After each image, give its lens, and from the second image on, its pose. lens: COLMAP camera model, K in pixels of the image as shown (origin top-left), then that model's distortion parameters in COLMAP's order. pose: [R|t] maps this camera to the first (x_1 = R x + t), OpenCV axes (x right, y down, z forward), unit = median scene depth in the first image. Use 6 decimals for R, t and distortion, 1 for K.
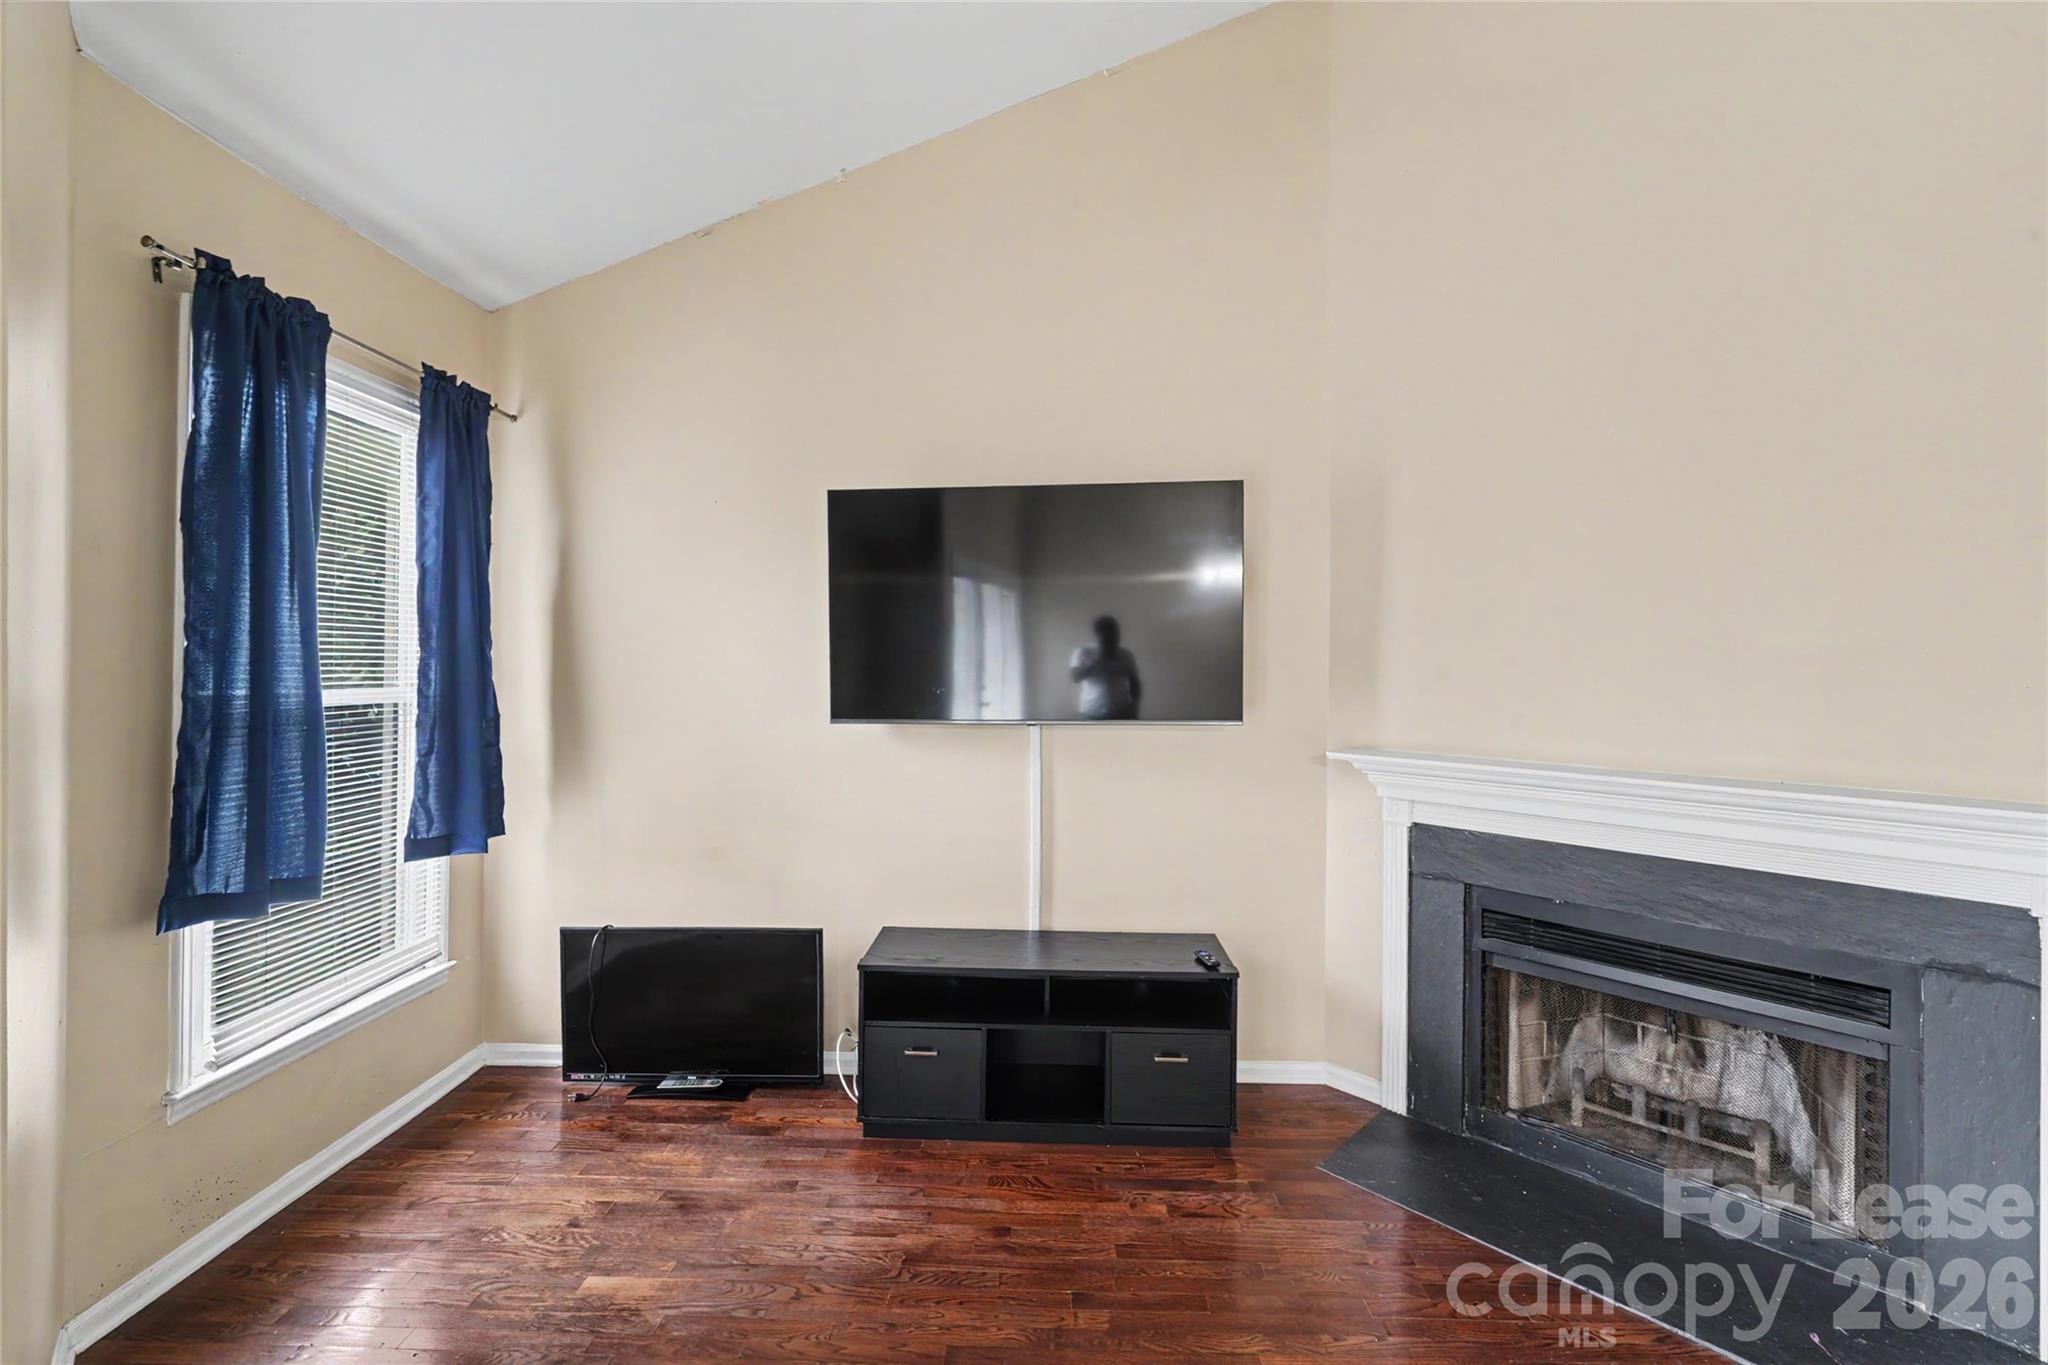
lens RADIAL K [[848.5, 0, 1025.3], [0, 848.5, 671.1], [0, 0, 1]] dist [0.002083, -0.001209]
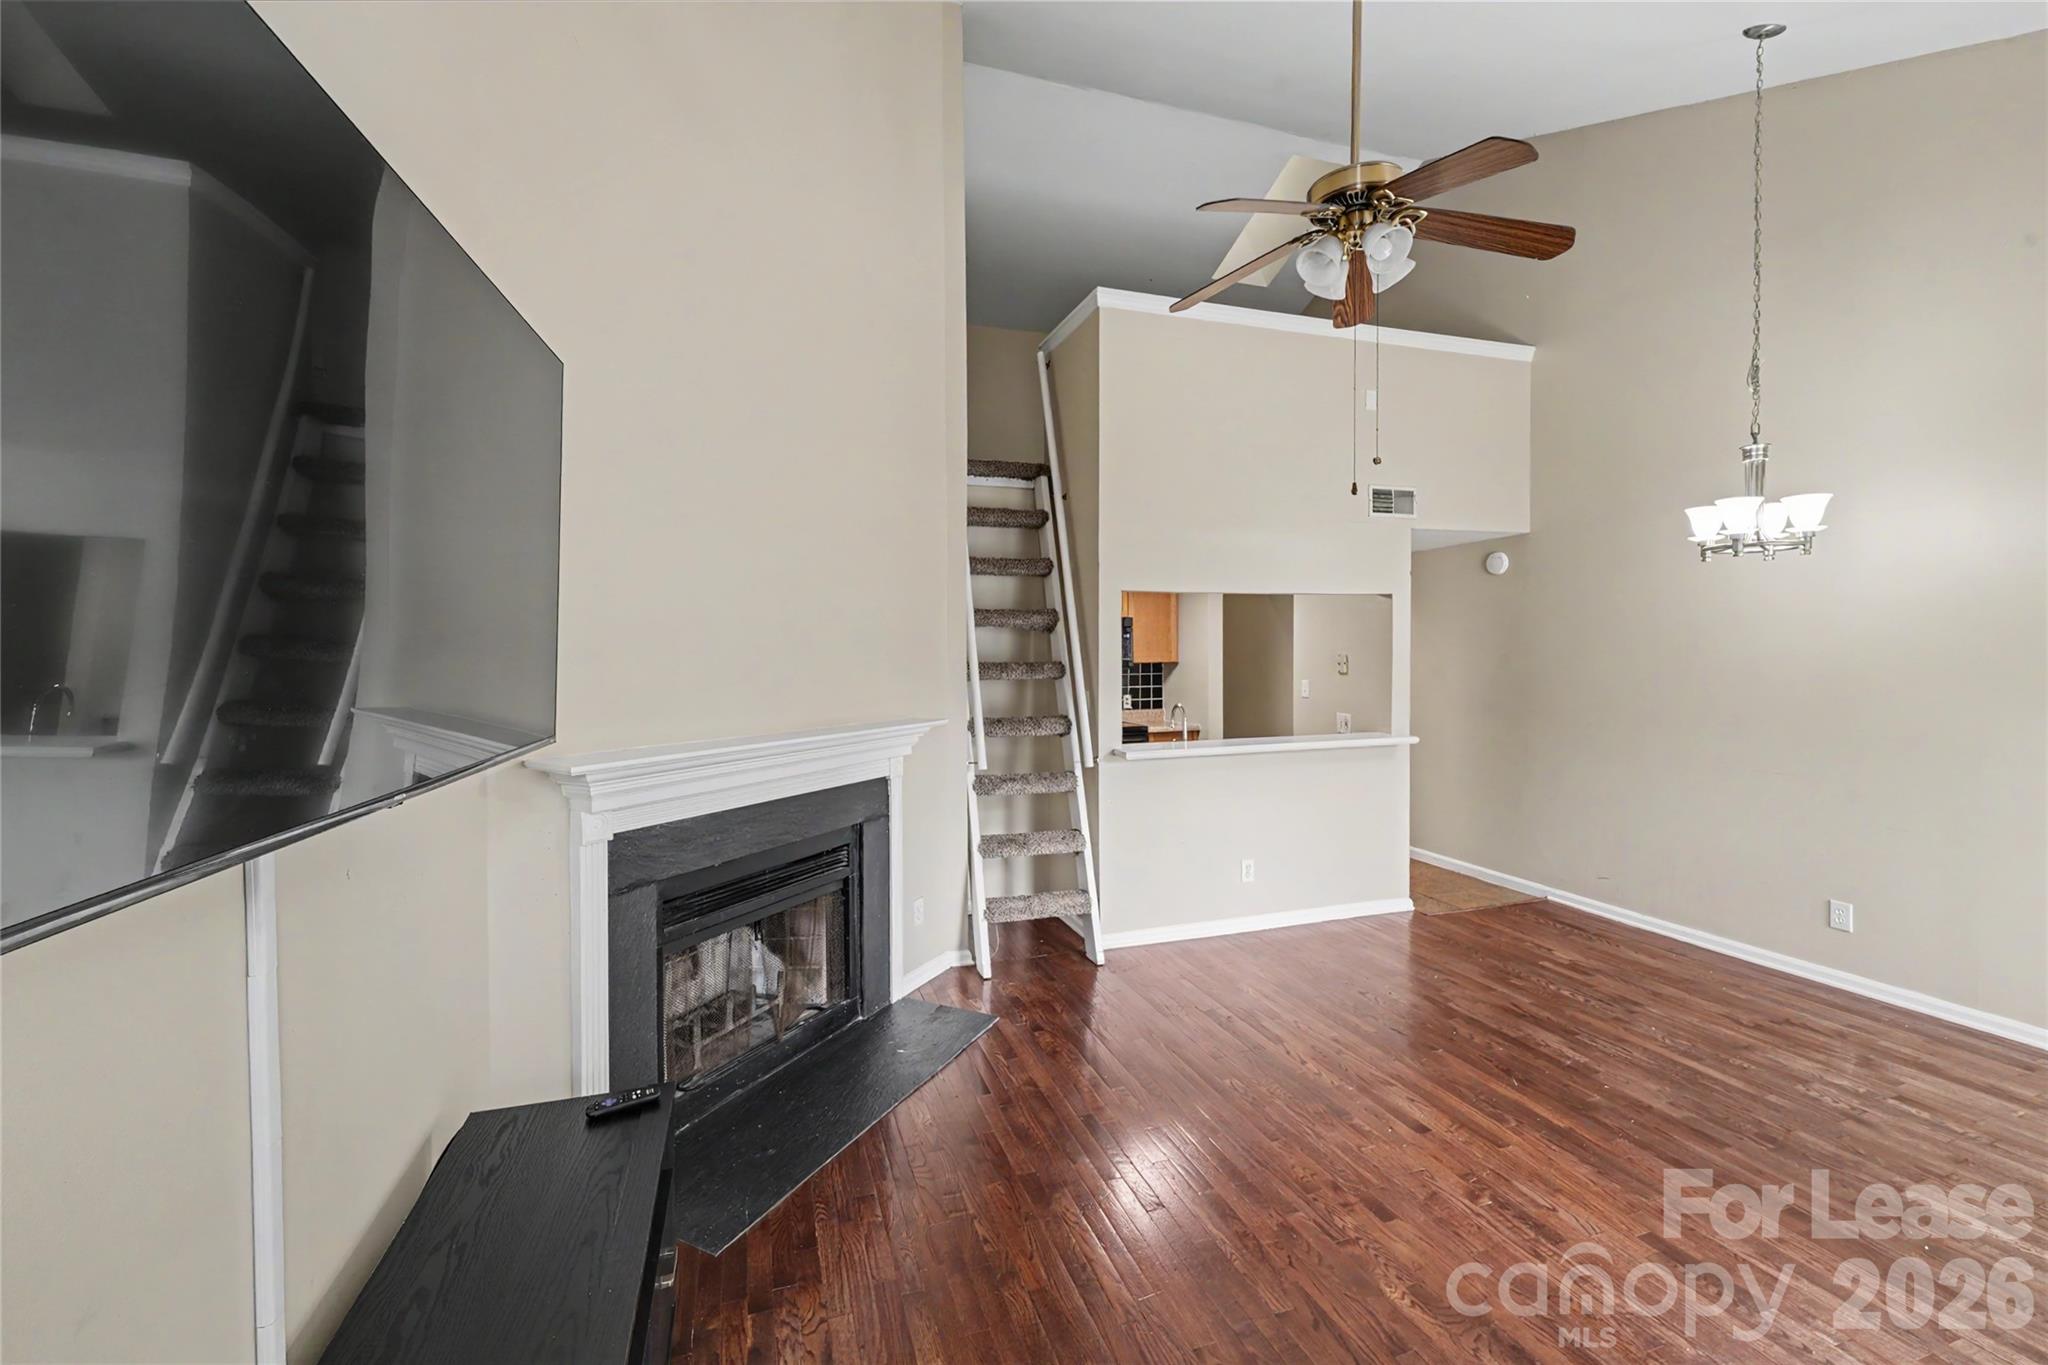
lens RADIAL K [[848.5, 0, 1009.0], [0, 848.5, 641.0], [0, 0, 1]] dist [0.002083, -0.001209]
pose [[-0.332395, 0.010450, 0.943082, -0.507922], [0.006873, 0.999939, -0.008658, -0.007187], [-0.943115, 0.003604, -0.332447, 0.940913]]
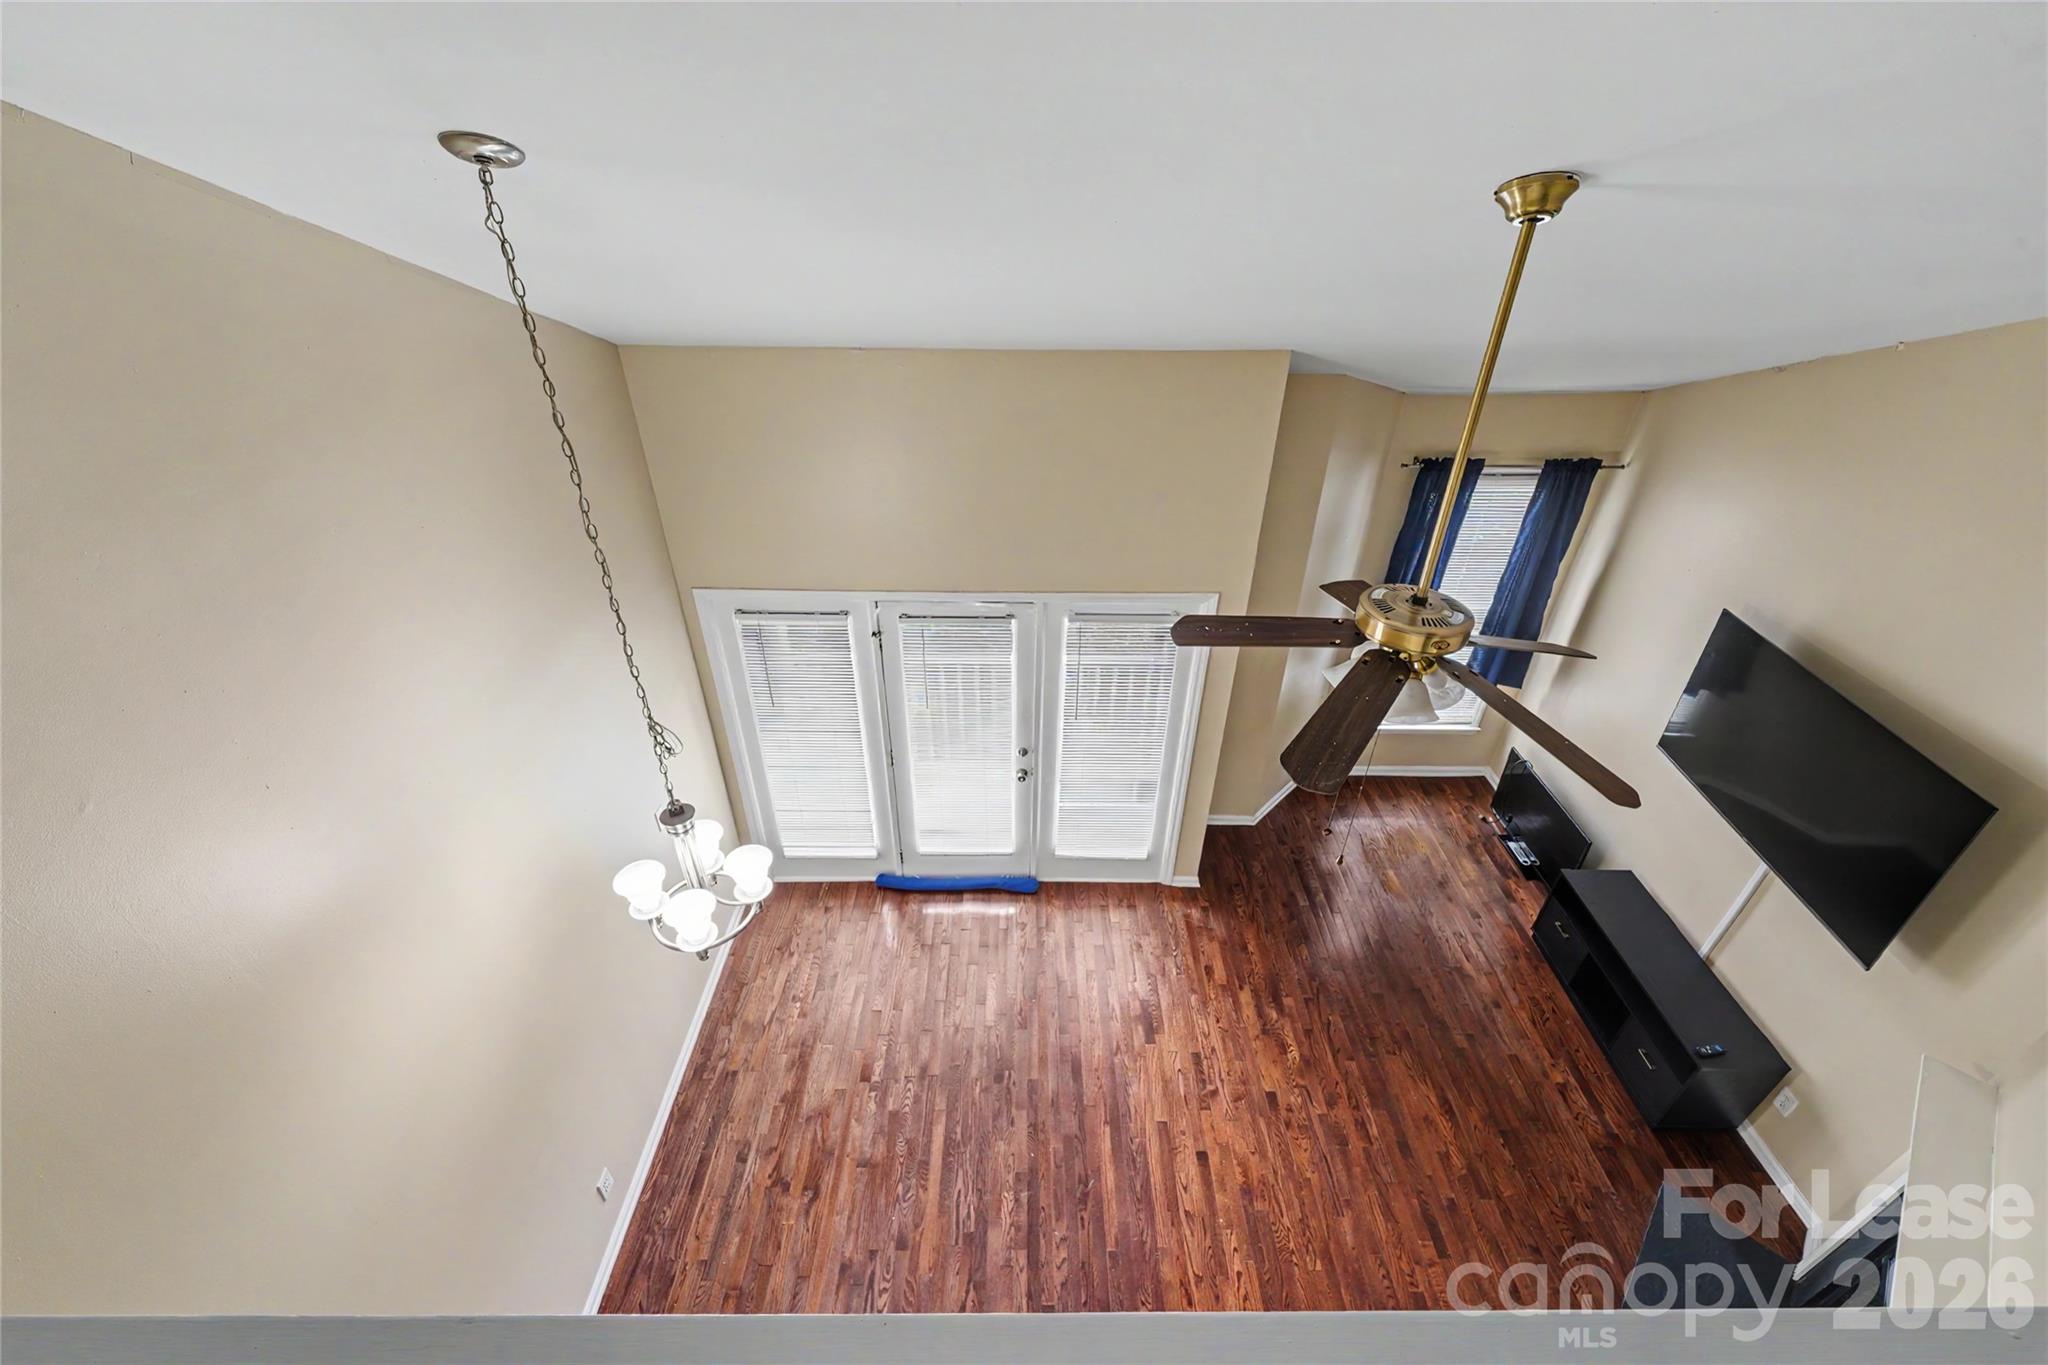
lens RADIAL K [[825.9, 0, 1017.4], [0, 825.9, 679.4], [0, 0, 1]] dist [0.003554, 0.001886]
pose [[0.015574, 0.539230, -0.842015, 1.023767], [-0.000504, 0.842121, 0.539289, -0.918608], [0.999879, -0.007974, 0.013387, -0.165381]]
